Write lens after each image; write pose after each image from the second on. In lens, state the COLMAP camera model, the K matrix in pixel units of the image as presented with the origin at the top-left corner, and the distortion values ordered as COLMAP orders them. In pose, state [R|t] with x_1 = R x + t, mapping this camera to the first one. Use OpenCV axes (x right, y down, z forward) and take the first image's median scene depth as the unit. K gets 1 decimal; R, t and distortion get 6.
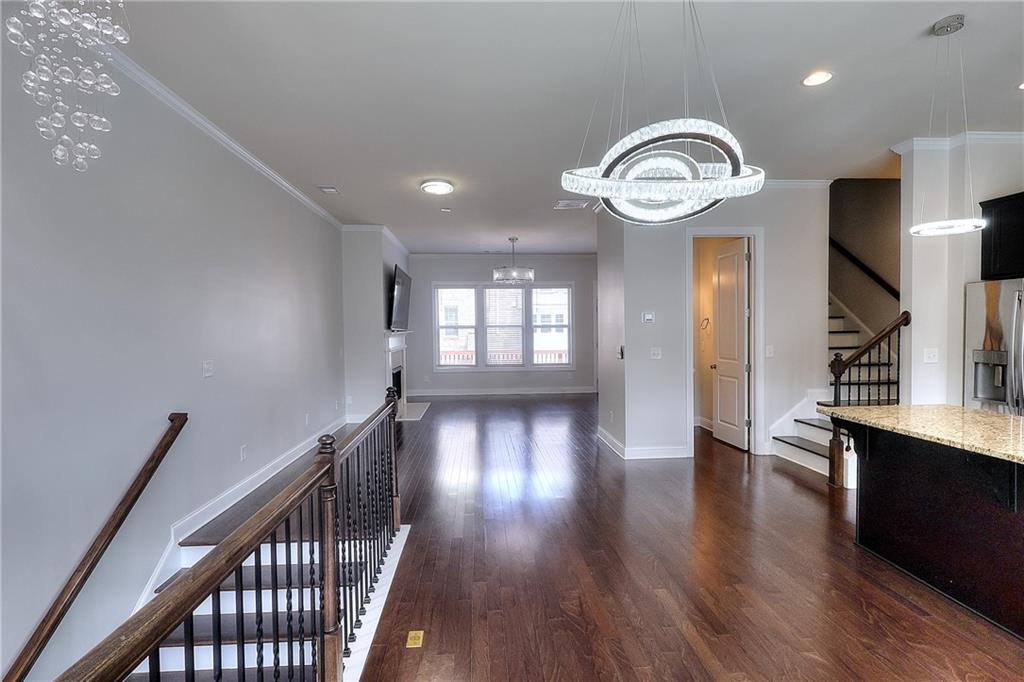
lens RADIAL K [[486.7, 0, 512.0], [0, 486.7, 341.0], [0, 0, 1]] dist [0.000010, -0.000041]
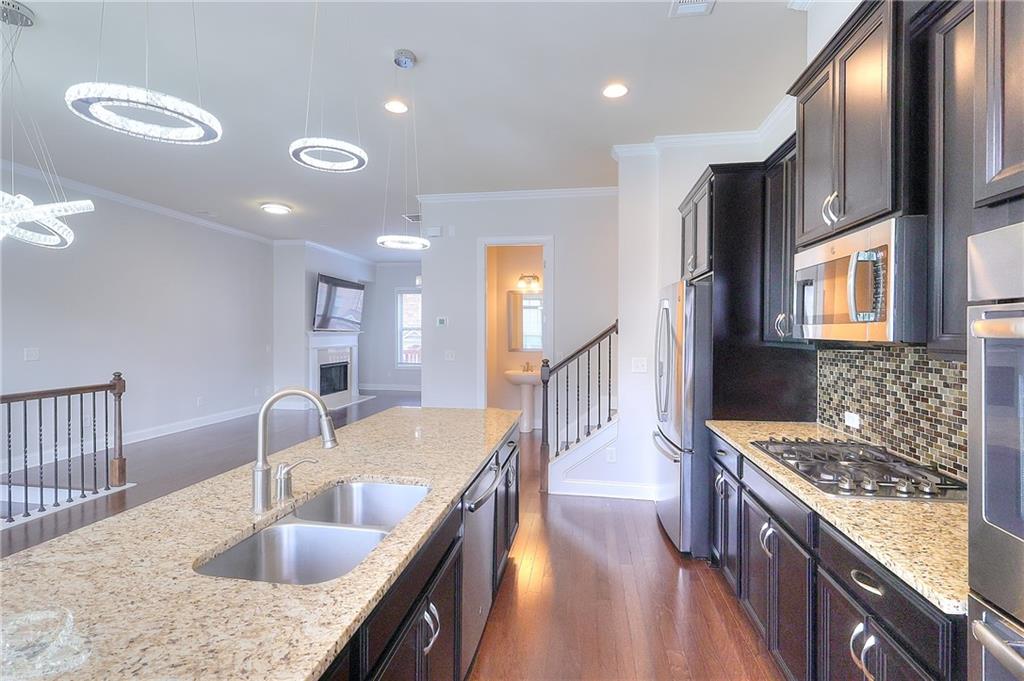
lens RADIAL K [[473.3, 0, 512.0], [0, 473.3, 340.5], [0, 0, 1]] dist [0.000021, 0.000610]
pose [[0.973869, 0.020585, -0.226177, 0.509083], [-0.022105, 0.999747, -0.004190, -0.003725], [0.226034, 0.009080, 0.974077, 0.017401]]
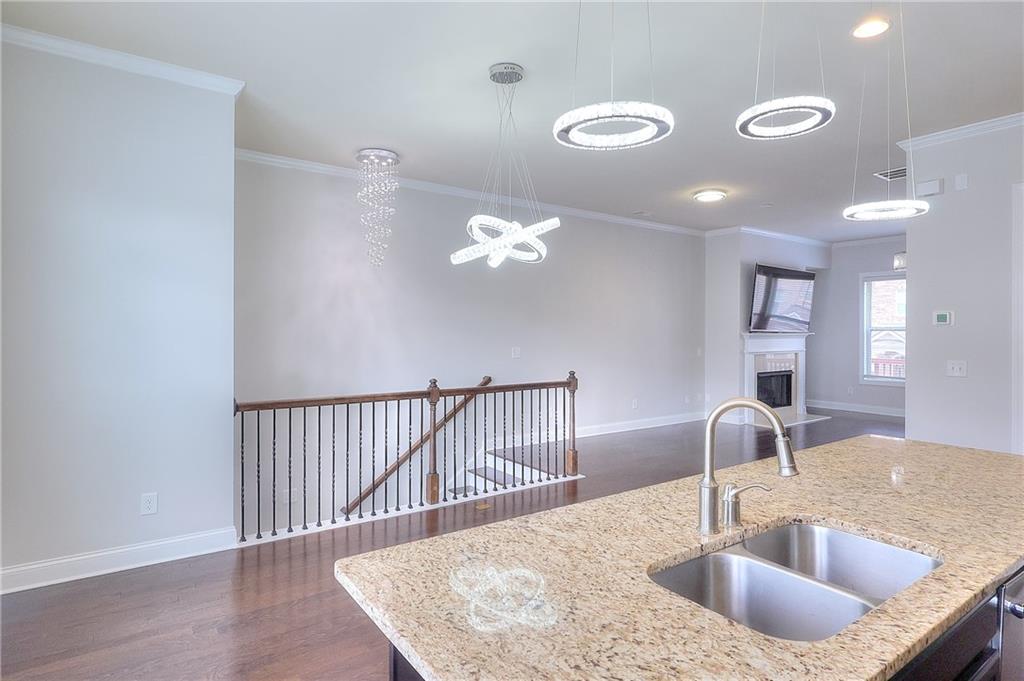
lens RADIAL K [[558.3, 0, 512.0], [0, 558.3, 340.5], [0, 0, 1]] dist [0.001291, 0.002268]
pose [[0.521954, 0.024653, -0.852617, 0.502846], [-0.028790, 0.999522, 0.011276, -0.003528], [0.852488, 0.018662, 0.522414, 0.012830]]
